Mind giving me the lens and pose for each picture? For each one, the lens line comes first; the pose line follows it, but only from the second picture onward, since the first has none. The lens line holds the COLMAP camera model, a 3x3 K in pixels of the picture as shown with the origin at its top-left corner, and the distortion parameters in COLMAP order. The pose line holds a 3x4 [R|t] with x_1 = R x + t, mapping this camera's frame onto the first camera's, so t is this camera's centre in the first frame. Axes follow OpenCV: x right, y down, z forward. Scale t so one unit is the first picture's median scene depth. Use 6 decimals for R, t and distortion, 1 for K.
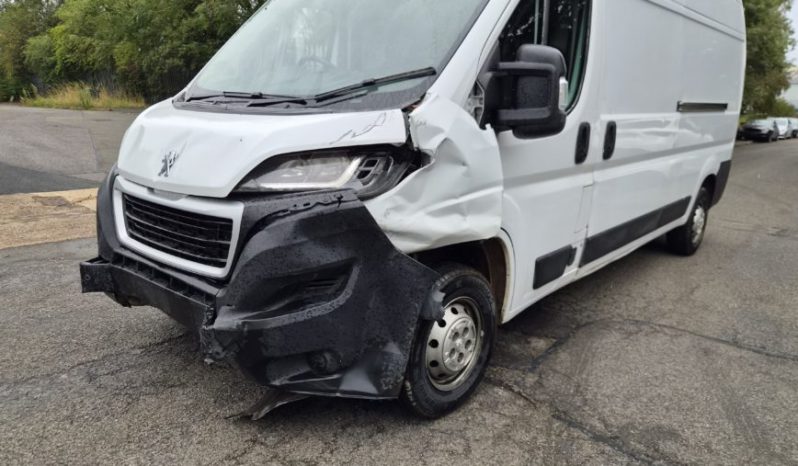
lens RADIAL K [[553.5, 0, 402.2], [0, 553.5, 241.9], [0, 0, 1]] dist [0.069322, -0.059509]
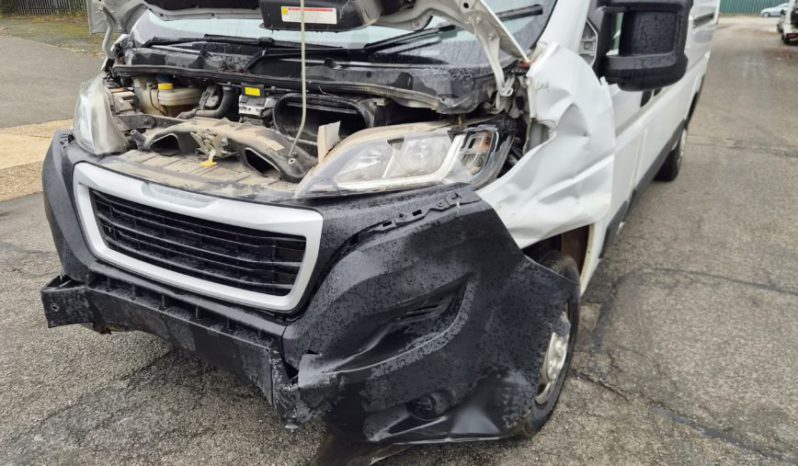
lens RADIAL K [[589.2, 0, 390.6], [0, 589.2, 234.9], [0, 0, 1]] dist [0.057085, -0.040450]
pose [[0.983623, -0.085544, 0.158644, -0.285128], [0.063786, 0.988446, 0.137499, -0.126626], [-0.168574, -0.125128, 0.977715, 0.208222]]
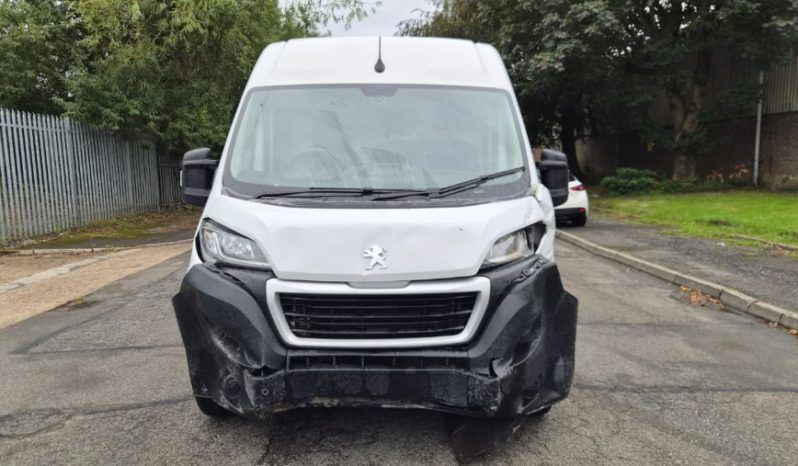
lens RADIAL K [[553.8, 0, 399.4], [0, 553.8, 225.6], [0, 0, 1]] dist [0.075063, -0.057502]
pose [[0.743059, -0.104198, 0.661065, -1.140506], [0.180577, 0.982382, -0.048130, -0.144510], [-0.644403, 0.155137, 0.748784, 0.130264]]
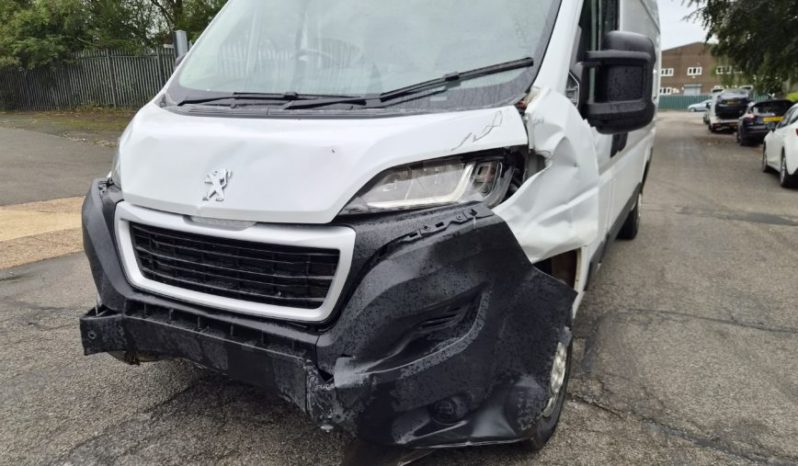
lens RADIAL K [[553.2, 0, 387.2], [0, 553.2, 241.3], [0, 0, 1]] dist [0.060756, -0.047179]
pose [[0.974424, -0.080544, 0.209787, -0.363935], [0.079409, 0.996746, 0.013844, -0.051939], [-0.210219, 0.003169, 0.977649, 0.178055]]
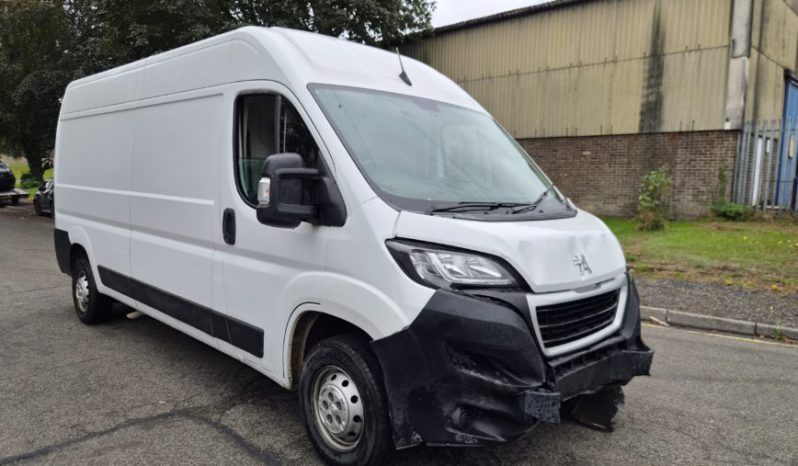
lens RADIAL K [[553.6, 0, 403.8], [0, 553.6, 234.2], [0, 0, 1]] dist [0.068064, -0.055461]
pose [[0.073885, -0.115634, 0.990540, -1.708047], [0.214200, 0.971913, 0.097482, -0.419640], [-0.973992, 0.204971, 0.096578, 1.280395]]
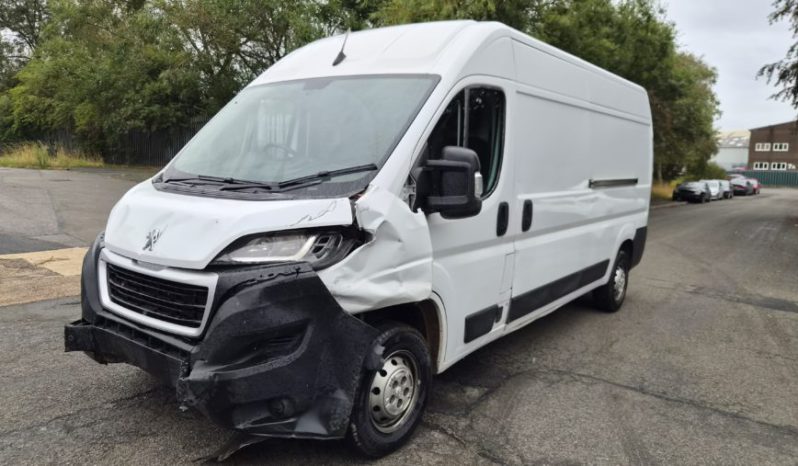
lens RADIAL K [[554.6, 0, 394.6], [0, 554.6, 233.9], [0, 0, 1]] dist [0.068674, -0.057695]
pose [[0.998070, 0.001104, 0.062097, 0.022237], [0.005949, 0.993545, -0.113282, -0.014149], [-0.061821, 0.113432, 0.991621, -0.220015]]
